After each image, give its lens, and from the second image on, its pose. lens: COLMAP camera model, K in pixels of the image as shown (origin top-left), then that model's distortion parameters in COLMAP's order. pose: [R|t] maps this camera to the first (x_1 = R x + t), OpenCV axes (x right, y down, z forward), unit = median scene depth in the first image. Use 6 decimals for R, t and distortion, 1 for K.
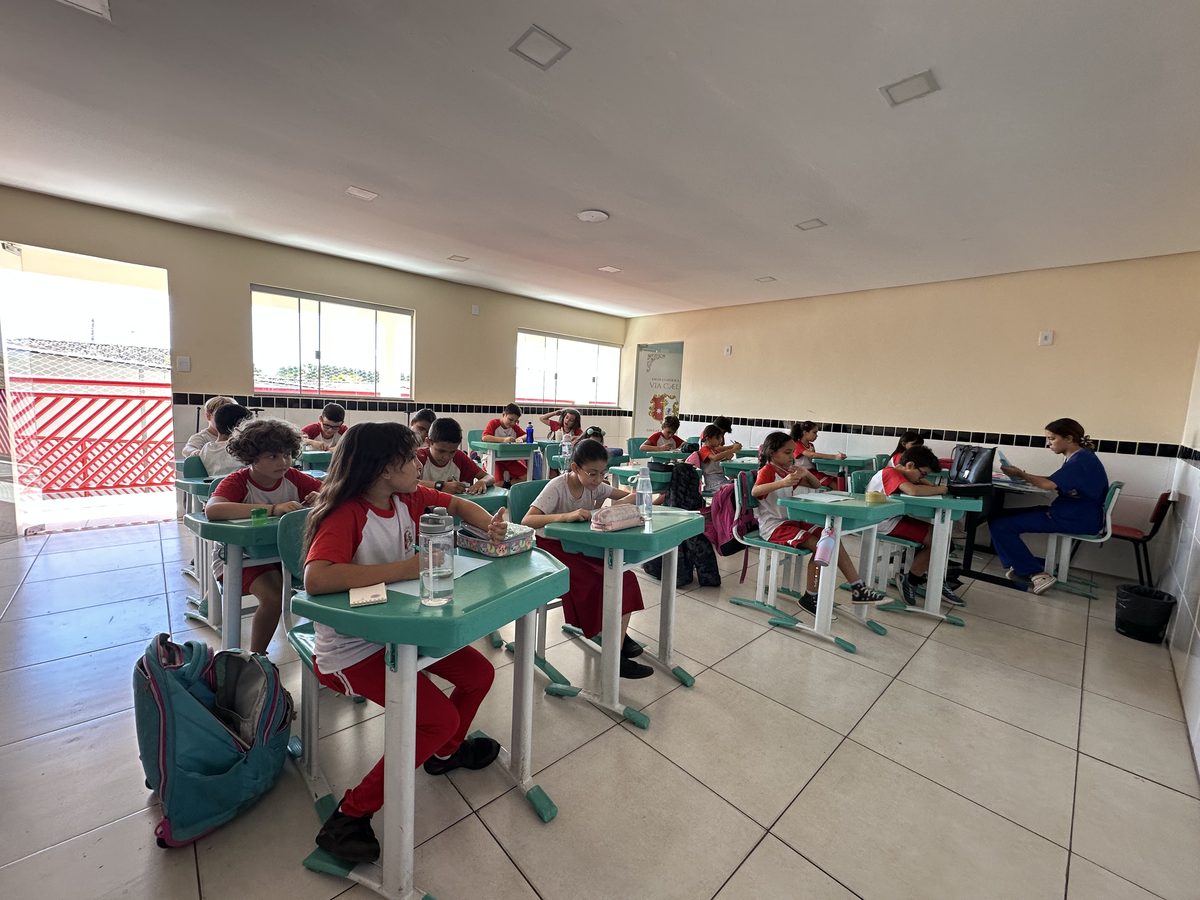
lens RADIAL K [[484.2, 0, 598.7], [0, 484.2, 449.4], [0, 0, 1]] dist [0.000562, 0.000080]
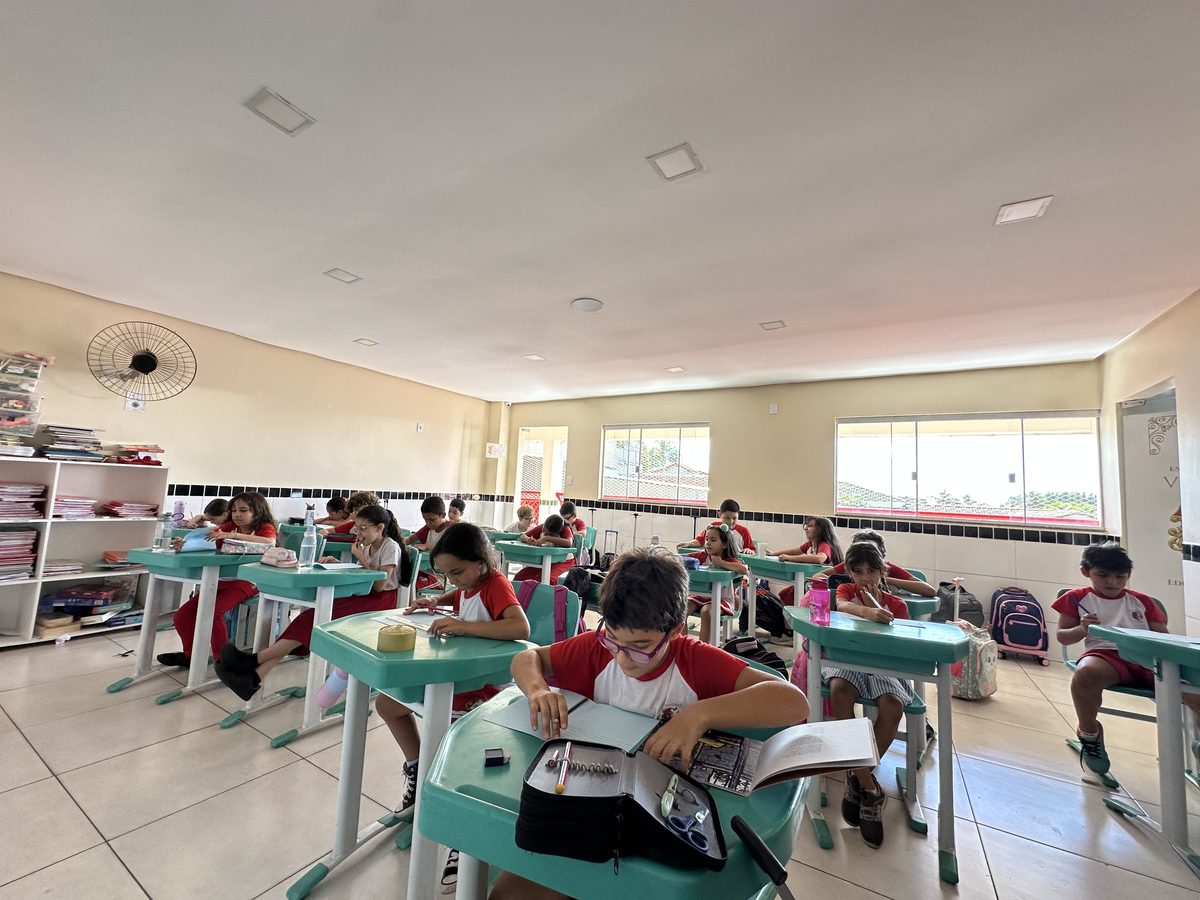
lens RADIAL K [[484.2, 0, 597.8], [0, 484.2, 451.7], [0, 0, 1]] dist [0.000562, 0.000080]
pose [[0.275231, -0.115555, -0.954408, 0.414378], [-0.135098, 0.978250, -0.157401, -0.016131], [0.951839, 0.172260, 0.253633, 0.373426]]
